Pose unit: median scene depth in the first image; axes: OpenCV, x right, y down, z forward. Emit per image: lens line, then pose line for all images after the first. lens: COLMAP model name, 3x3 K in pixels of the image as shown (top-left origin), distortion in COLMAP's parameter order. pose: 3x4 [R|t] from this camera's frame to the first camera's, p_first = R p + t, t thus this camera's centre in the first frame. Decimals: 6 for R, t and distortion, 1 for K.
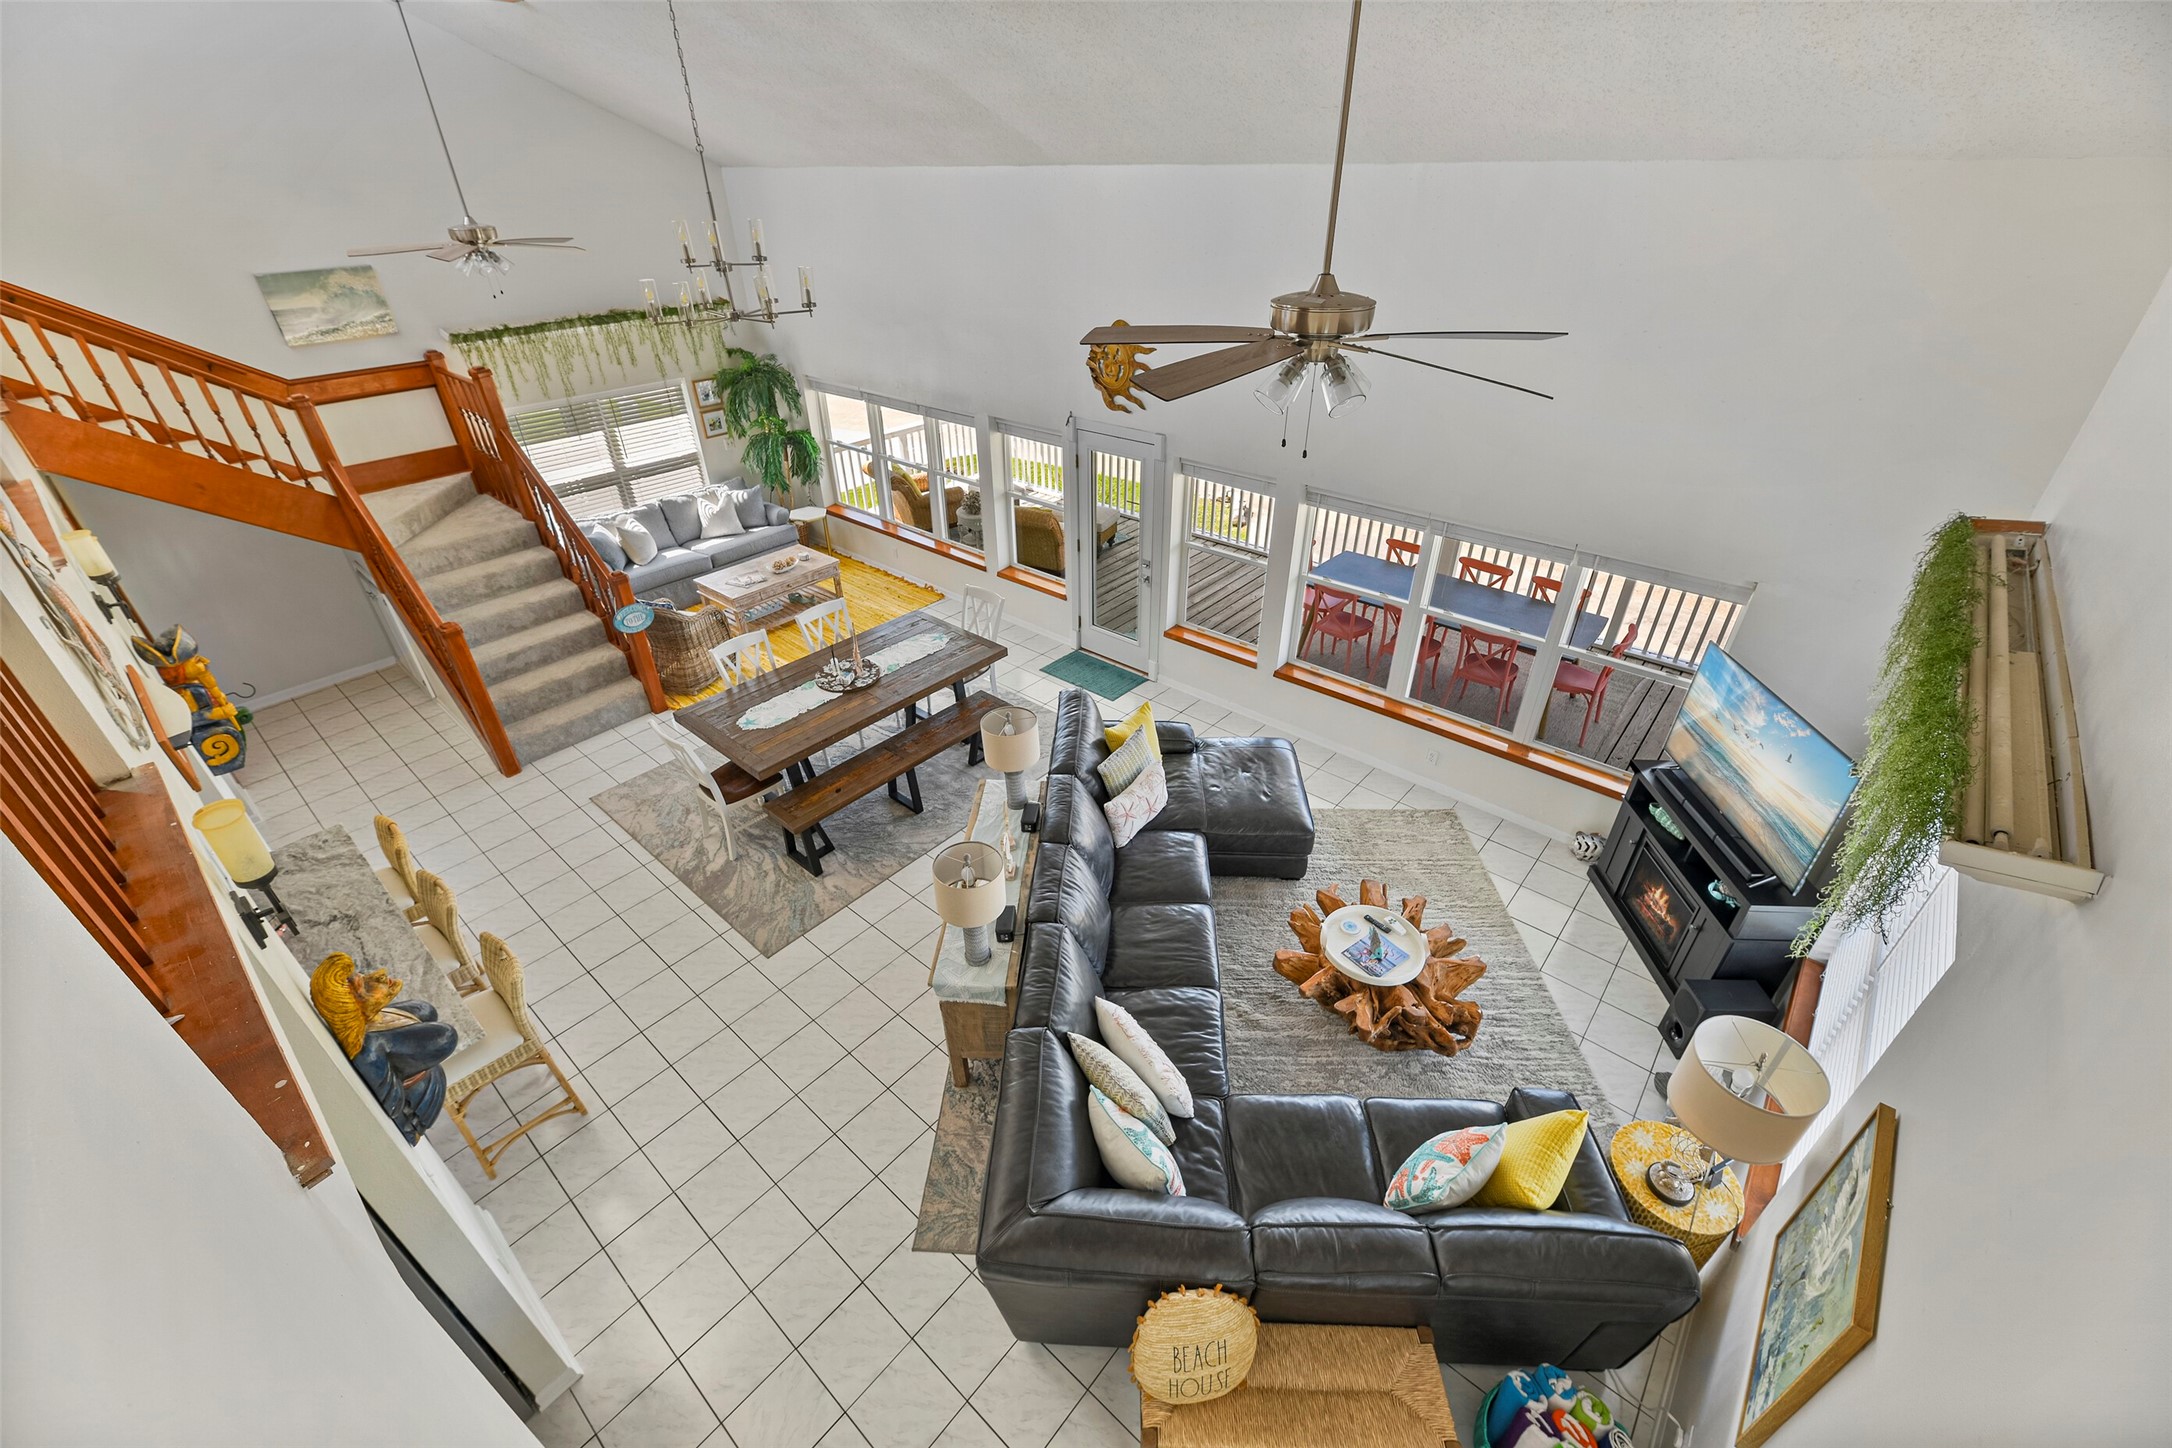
lens RADIAL K [[863.6, 0, 1198.4], [0, 863.6, 726.3], [0, 0, 1]] dist [-0.000267, -0.000034]
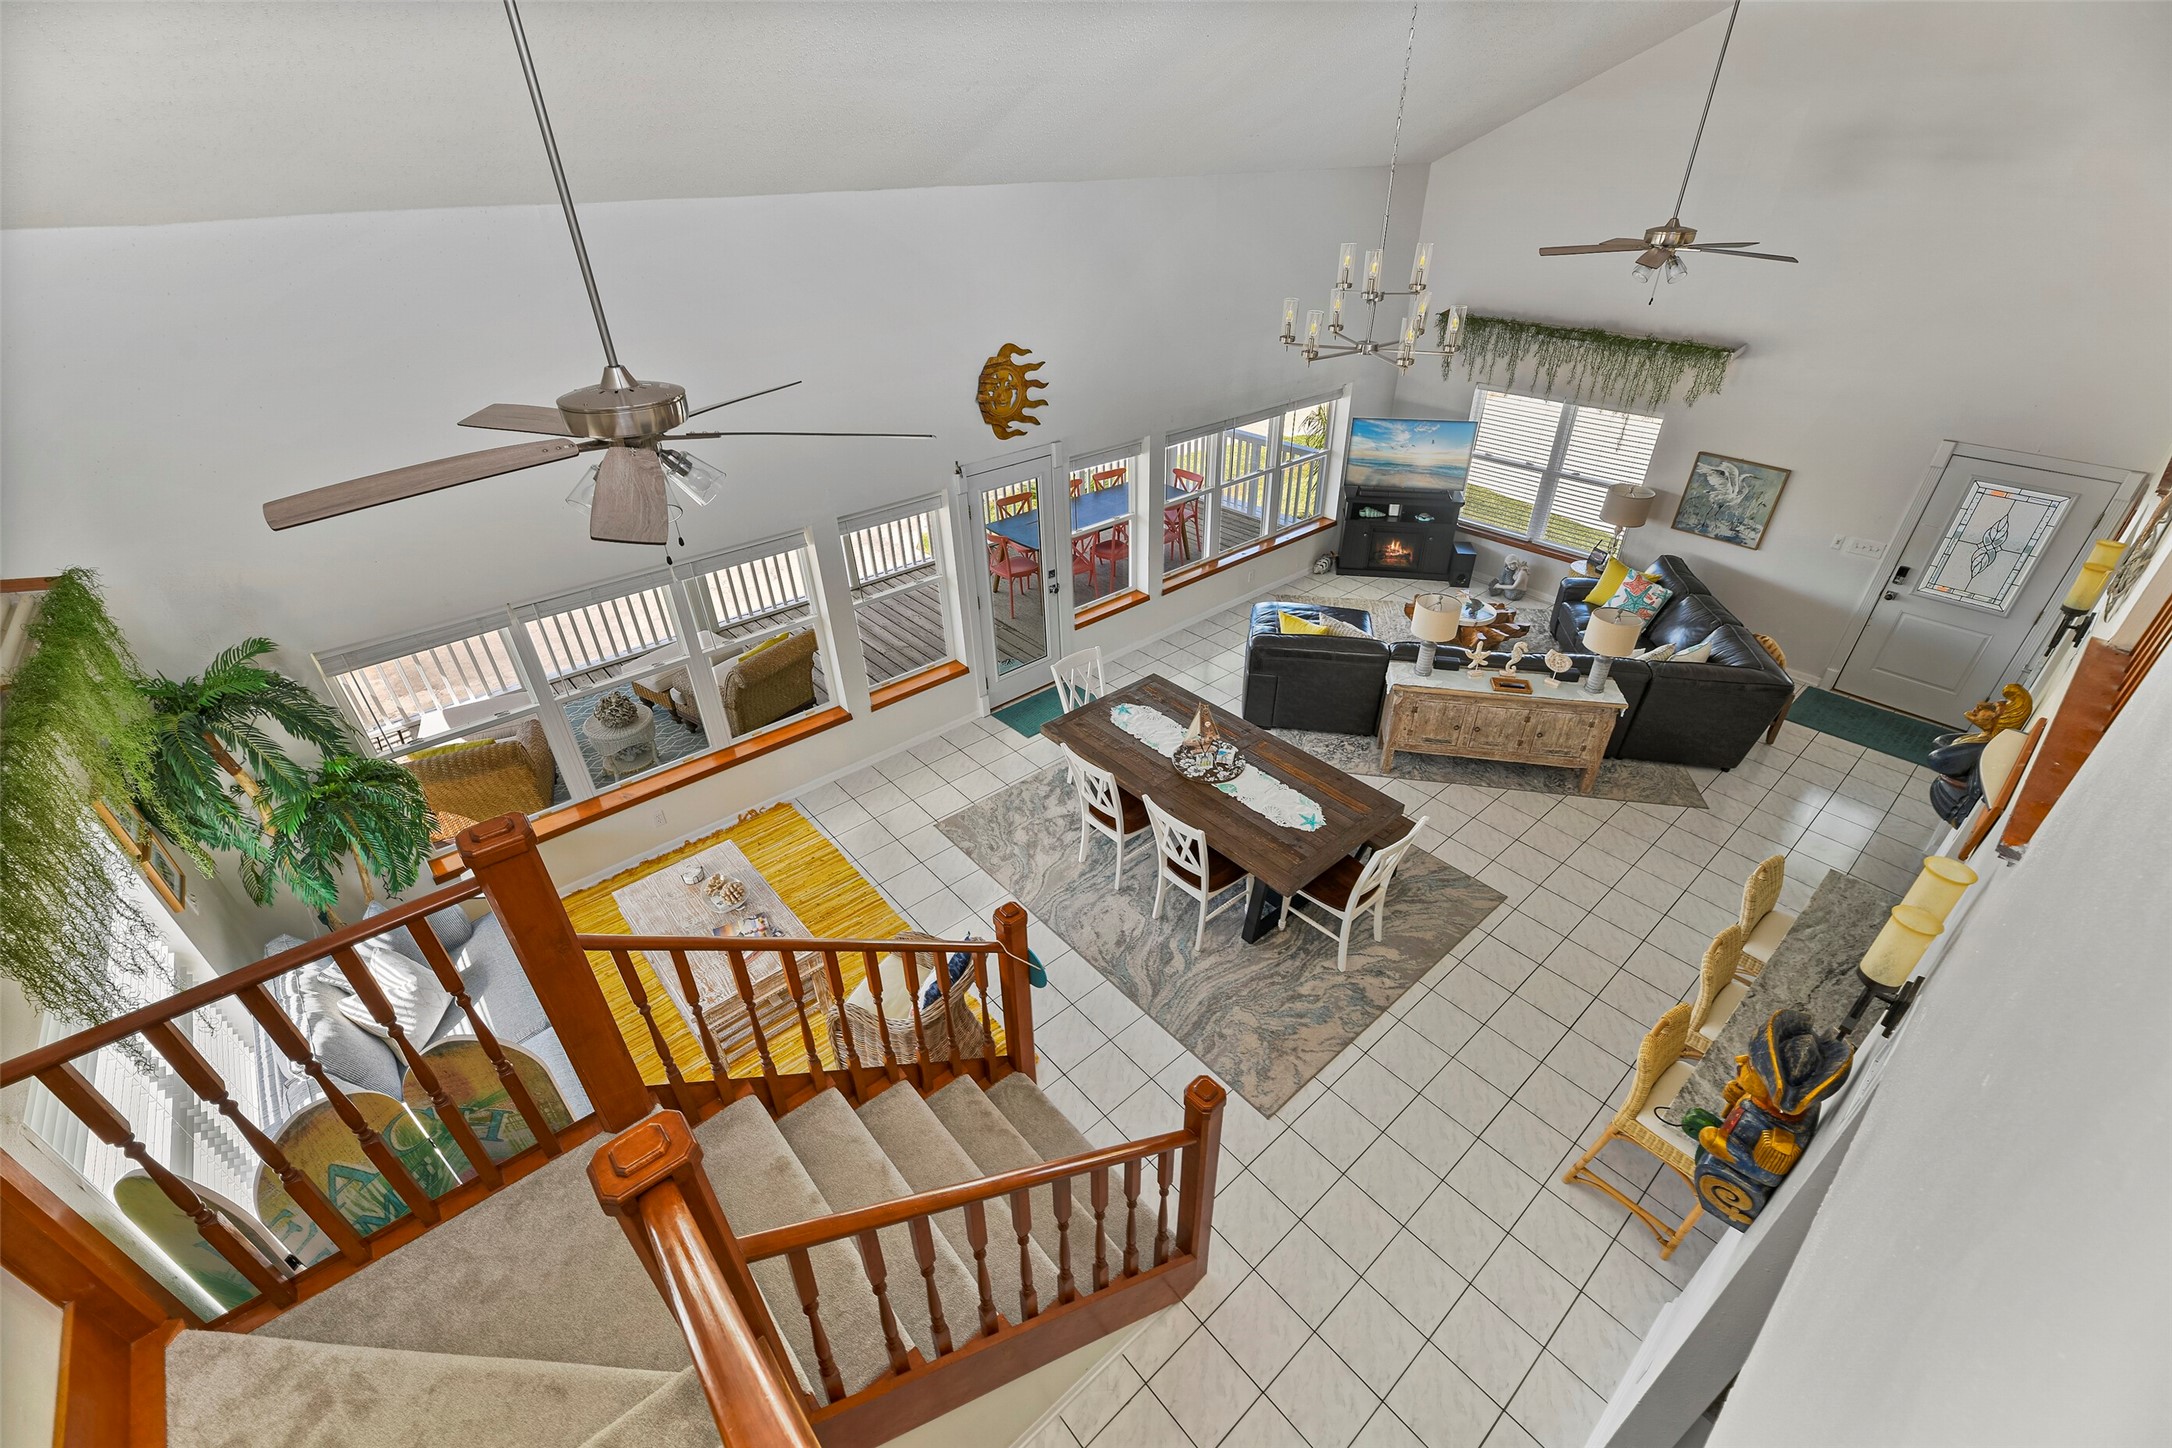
lens RADIAL K [[883.5, 0, 1086.0], [0, 883.5, 724.0], [0, 0, 1]] dist [-0.006612, -0.000247]
pose [[0.199378, -0.539003, 0.818367, -0.866433], [0.540813, 0.756955, 0.366798, -0.359426], [-0.817172, 0.369452, 0.442420, 0.499909]]
